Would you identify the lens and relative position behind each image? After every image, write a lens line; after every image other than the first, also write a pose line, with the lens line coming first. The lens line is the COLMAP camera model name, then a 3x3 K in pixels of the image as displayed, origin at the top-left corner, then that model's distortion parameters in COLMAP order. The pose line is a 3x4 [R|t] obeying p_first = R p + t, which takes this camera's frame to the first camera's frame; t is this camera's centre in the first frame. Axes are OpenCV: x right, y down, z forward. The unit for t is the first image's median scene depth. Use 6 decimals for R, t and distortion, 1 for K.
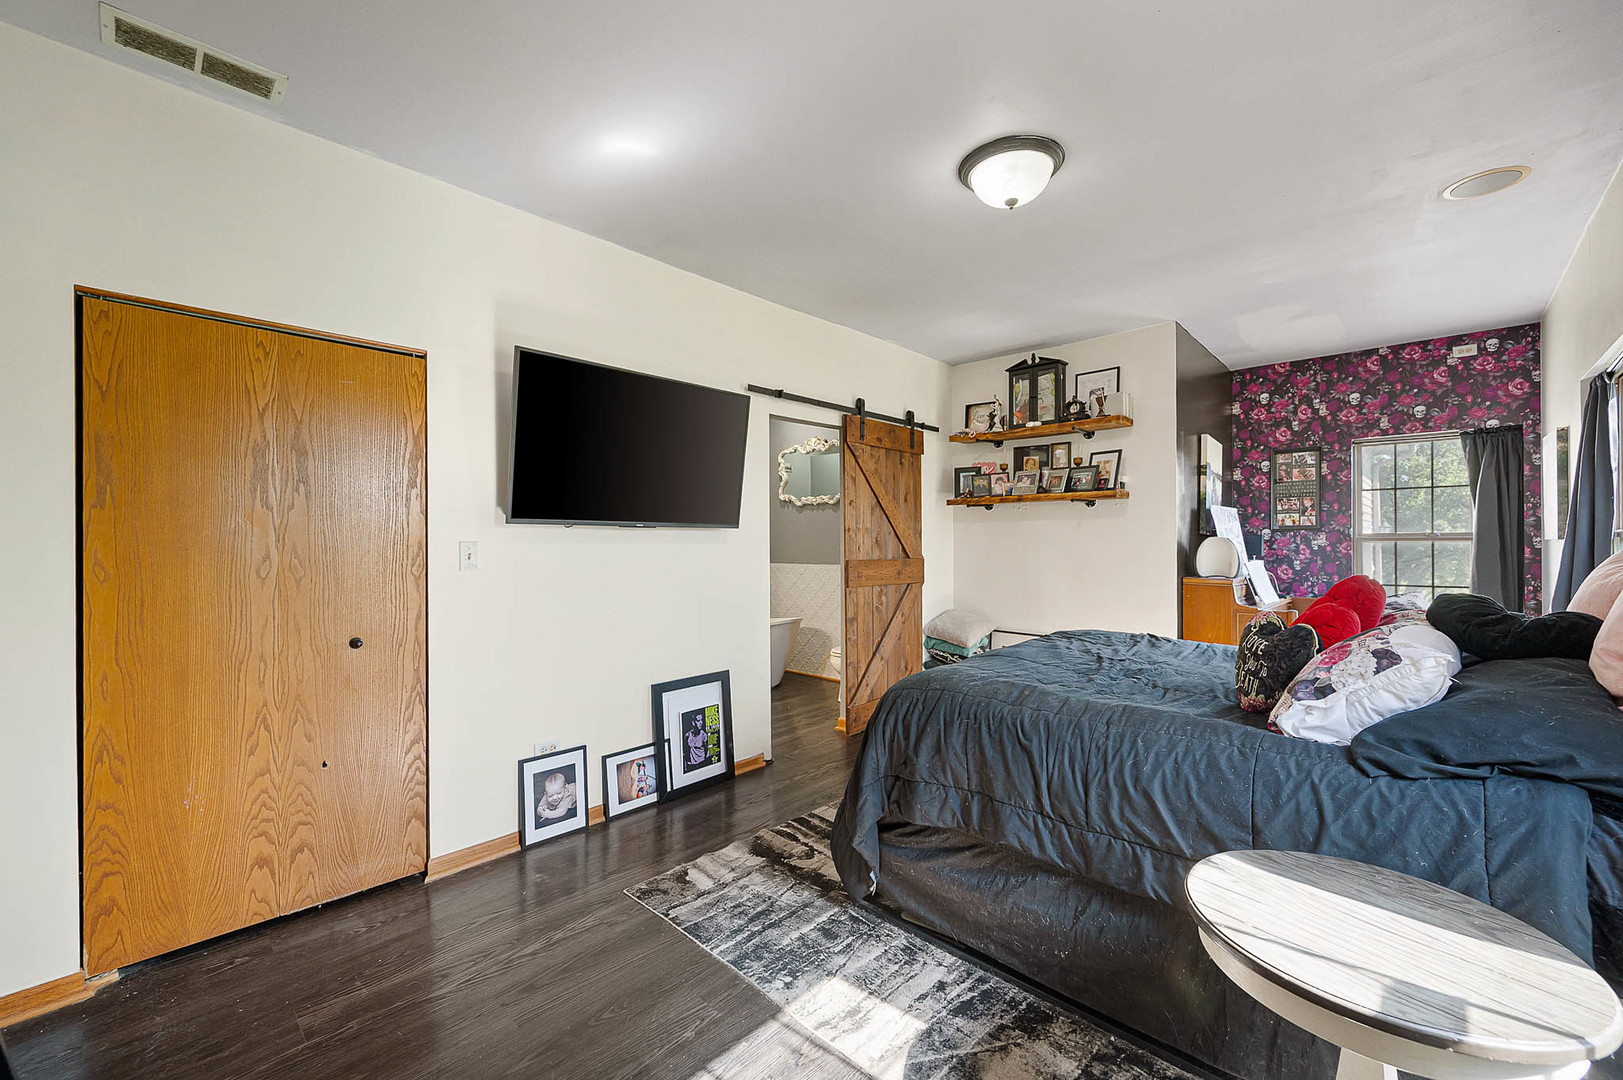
lens RADIAL K [[647.2, 0, 811.5], [0, 647.2, 540.0], [0, 0, 1]] dist [-0.000205, 0.000017]
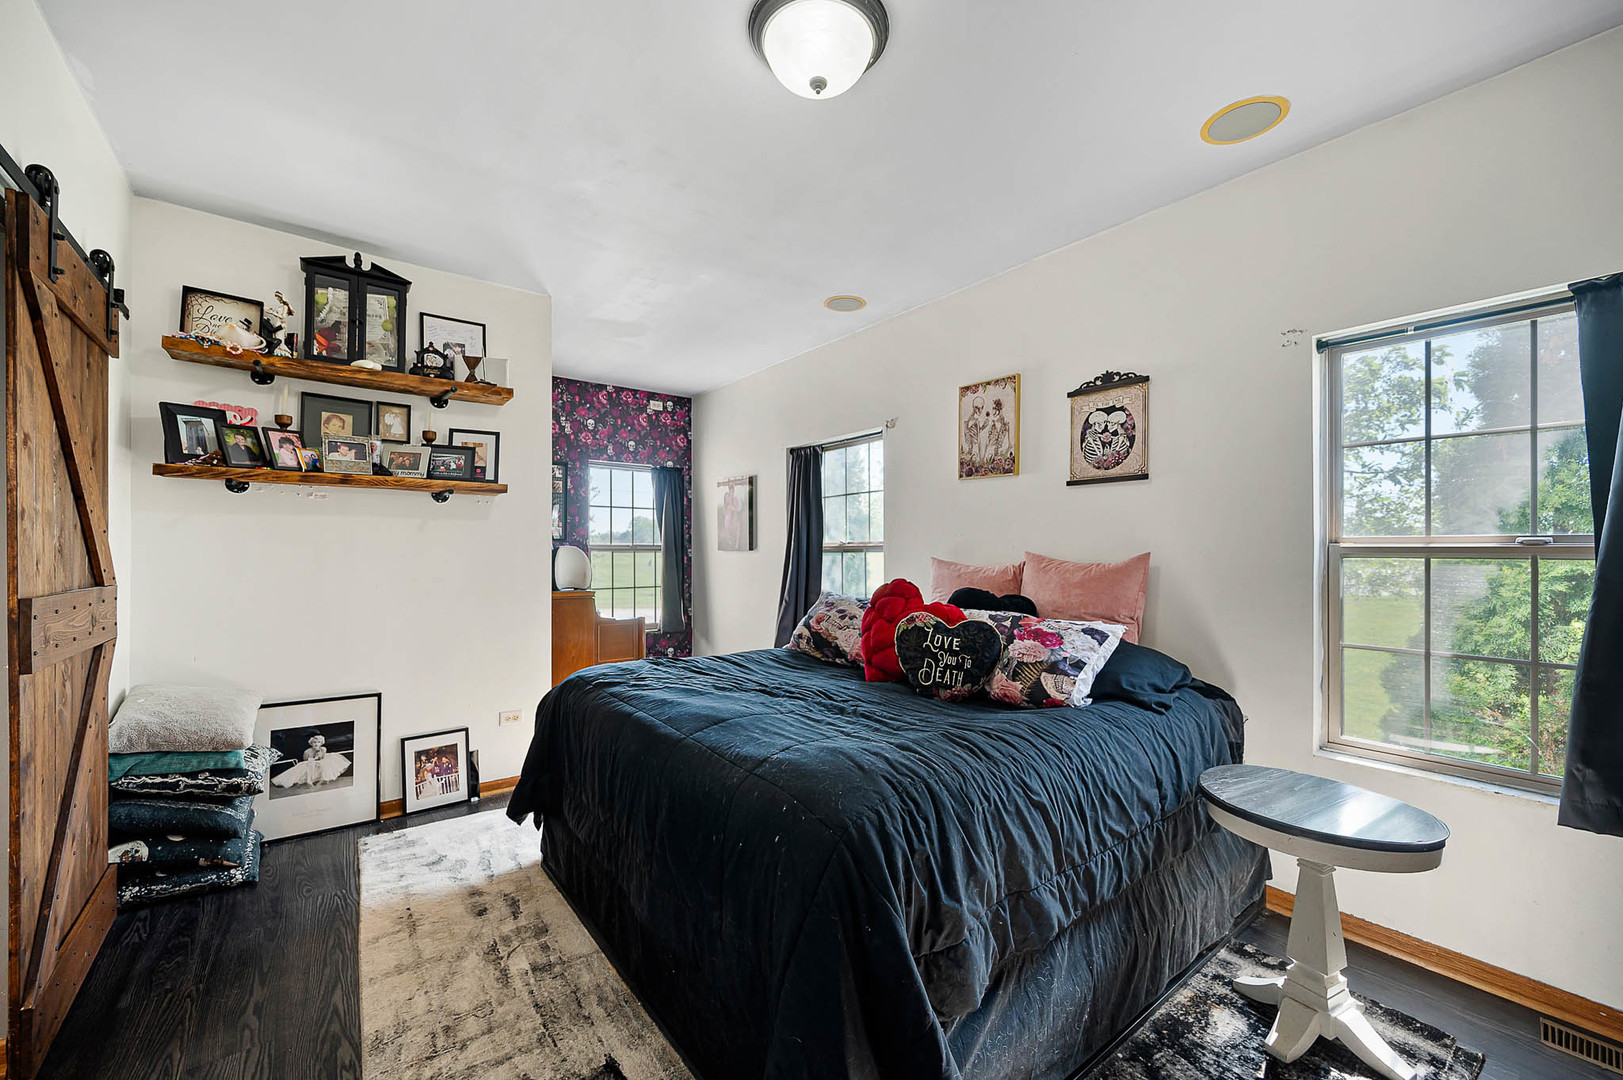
lens RADIAL K [[647.2, 0, 811.5], [0, 647.2, 540.0], [0, 0, 1]] dist [-0.000205, 0.000017]
pose [[0.158918, 0.022219, 0.987042, -0.208680], [-0.006738, 0.999748, -0.021420, 0.003760], [-0.987269, -0.003247, 0.159028, 0.460935]]
